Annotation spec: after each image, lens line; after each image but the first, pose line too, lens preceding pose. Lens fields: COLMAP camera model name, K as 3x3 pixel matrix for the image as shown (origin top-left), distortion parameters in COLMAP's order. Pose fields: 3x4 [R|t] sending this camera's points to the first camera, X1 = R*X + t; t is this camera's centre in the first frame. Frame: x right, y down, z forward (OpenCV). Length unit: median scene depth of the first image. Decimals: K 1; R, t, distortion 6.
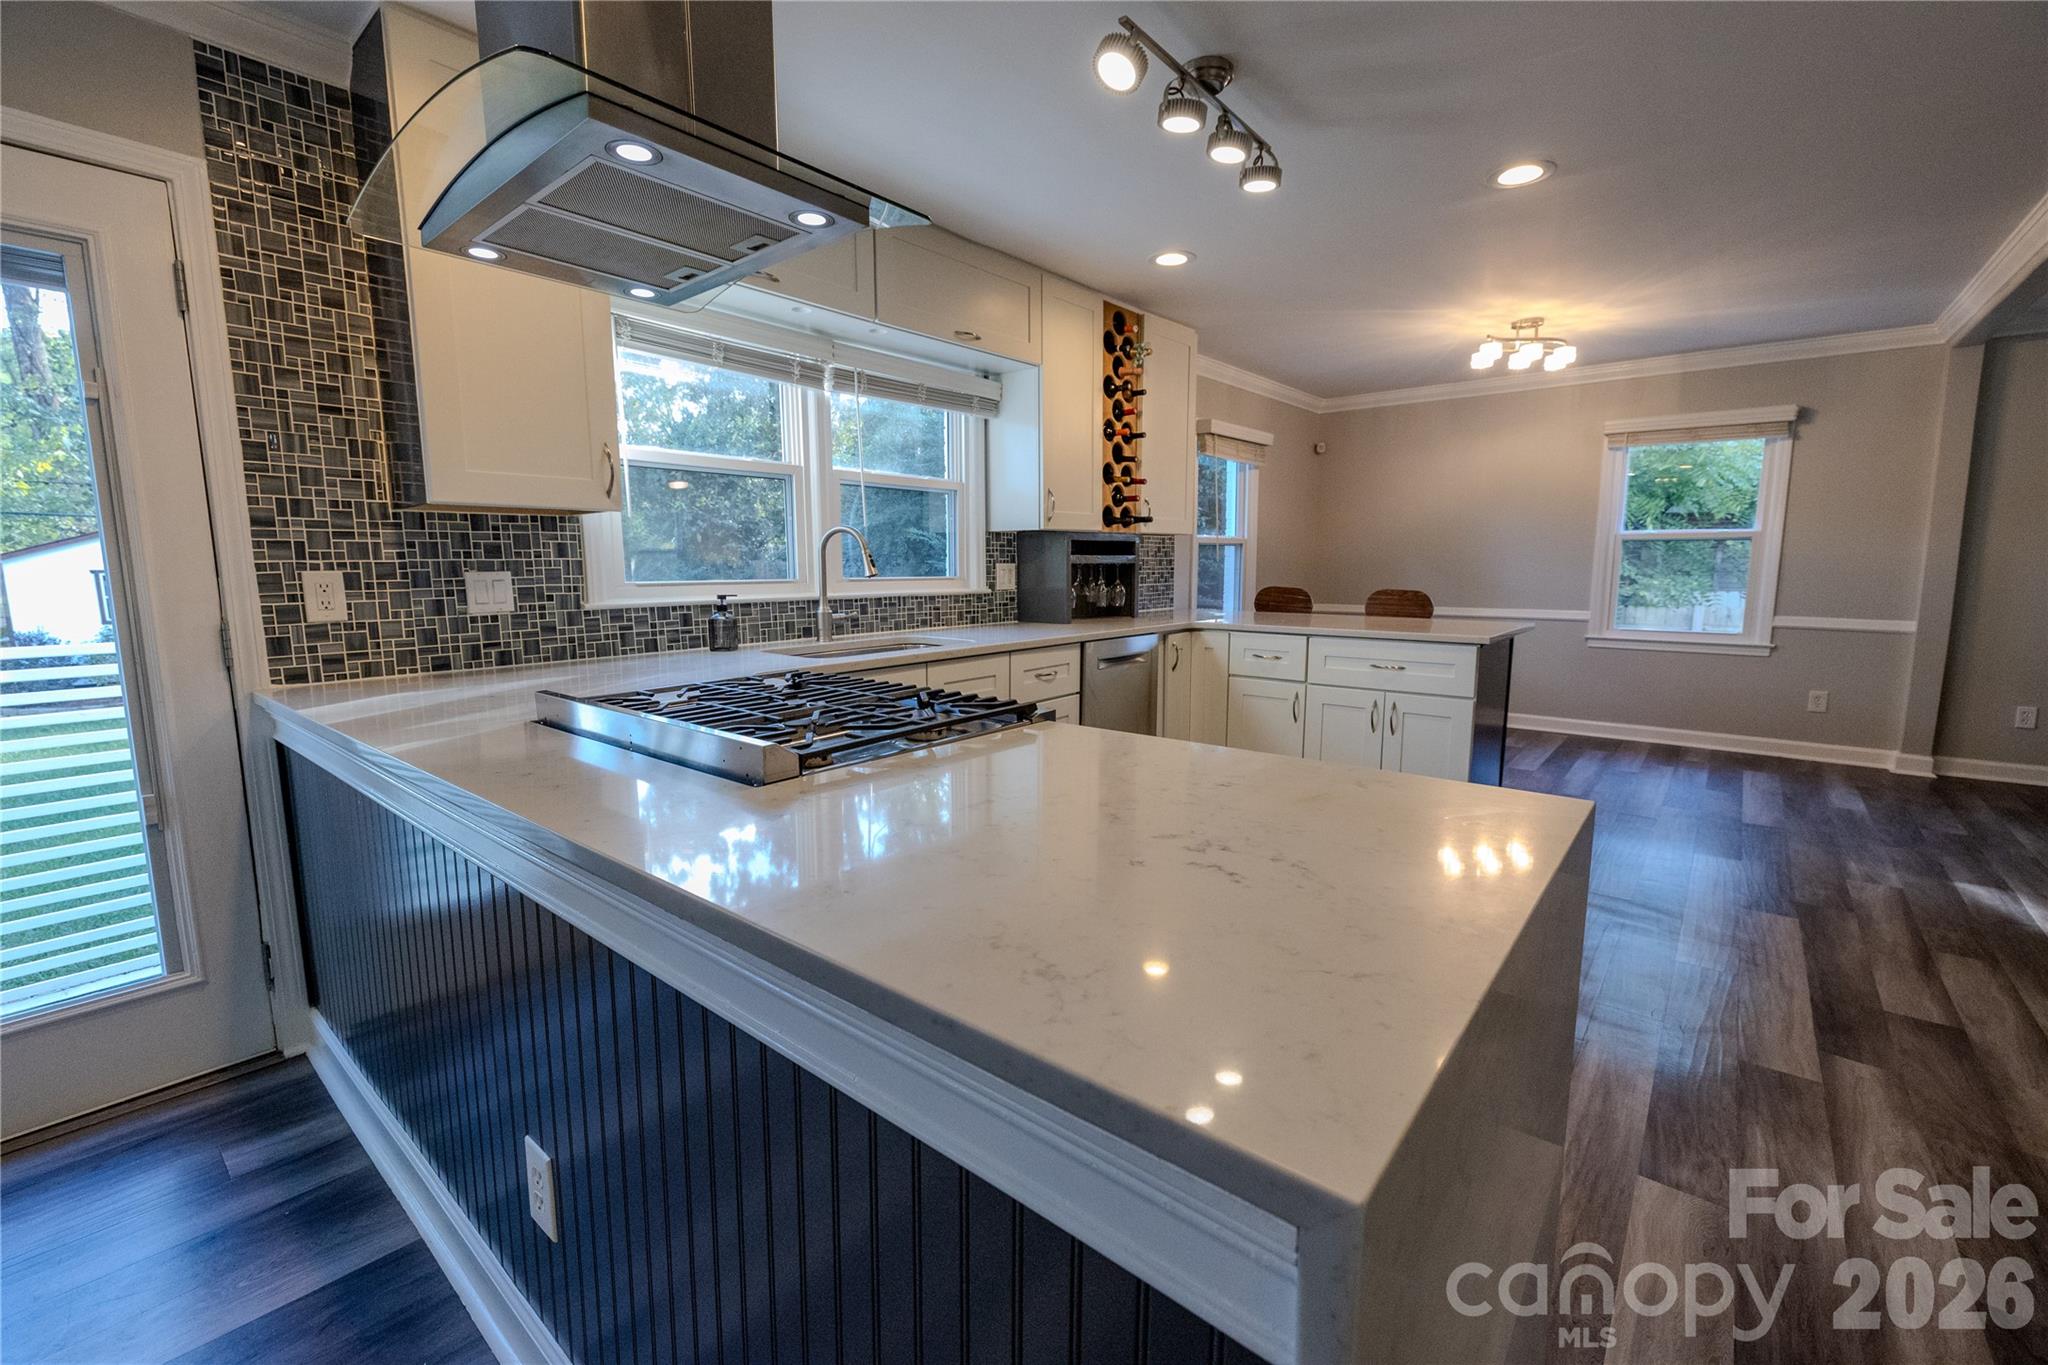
lens RADIAL K [[859.1, 0, 1022.7], [0, 859.1, 681.2], [0, 0, 1]] dist [-0.000620, 0.000195]
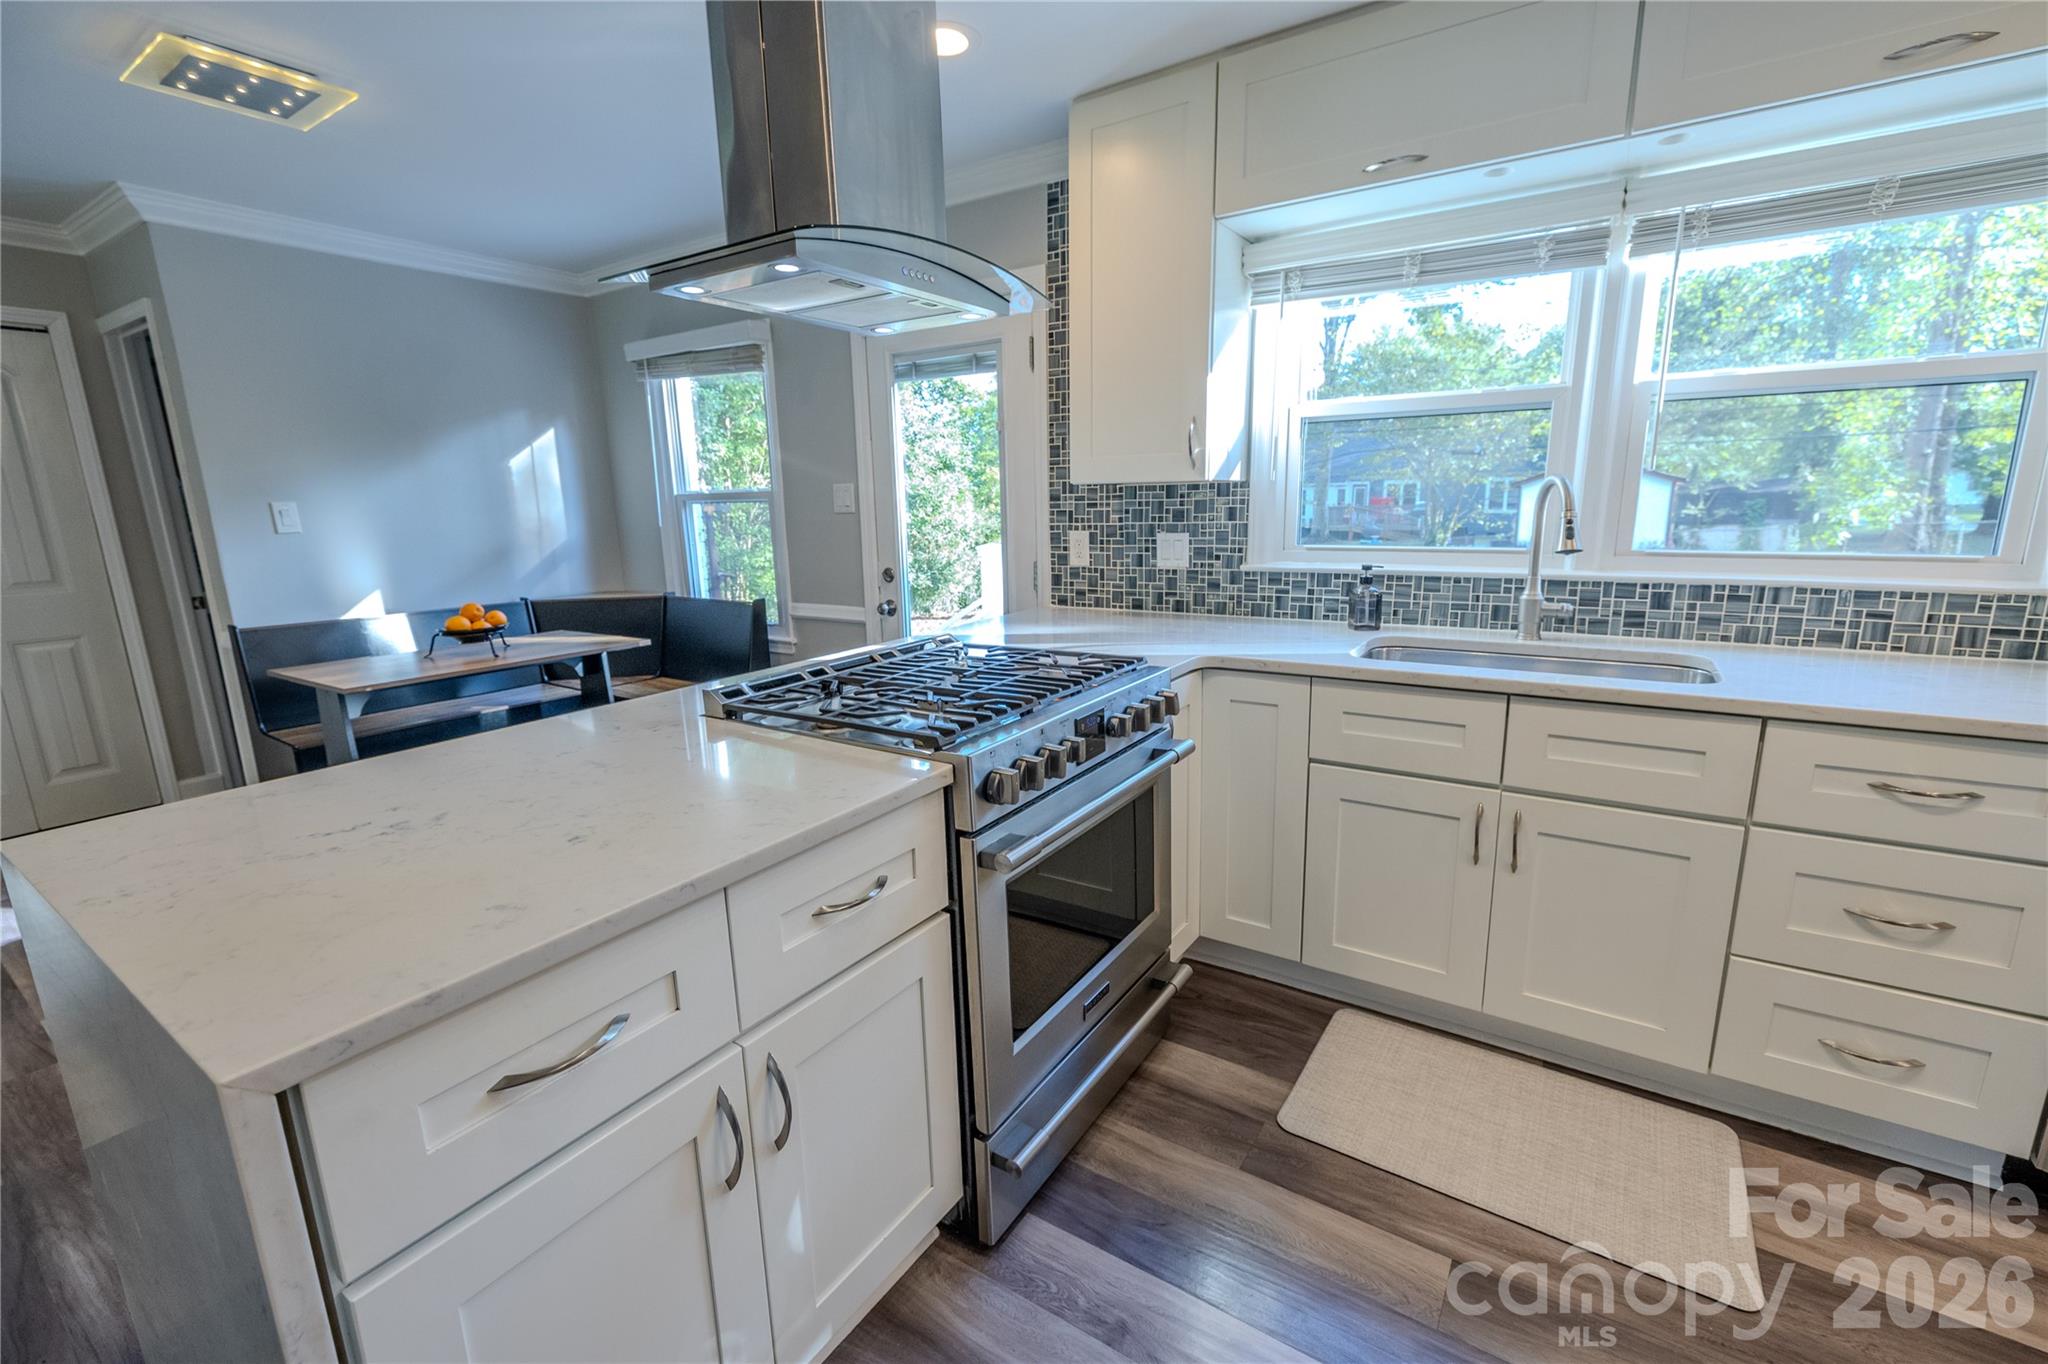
lens RADIAL K [[859.1, 0, 1021.3], [0, 859.1, 678.2], [0, 0, 1]] dist [-0.000620, 0.000195]
pose [[0.100400, 0.205490, -0.973496, 0.545090], [-0.115385, 0.974242, 0.193747, -0.133400], [0.988234, 0.092874, 0.121524, 0.643034]]
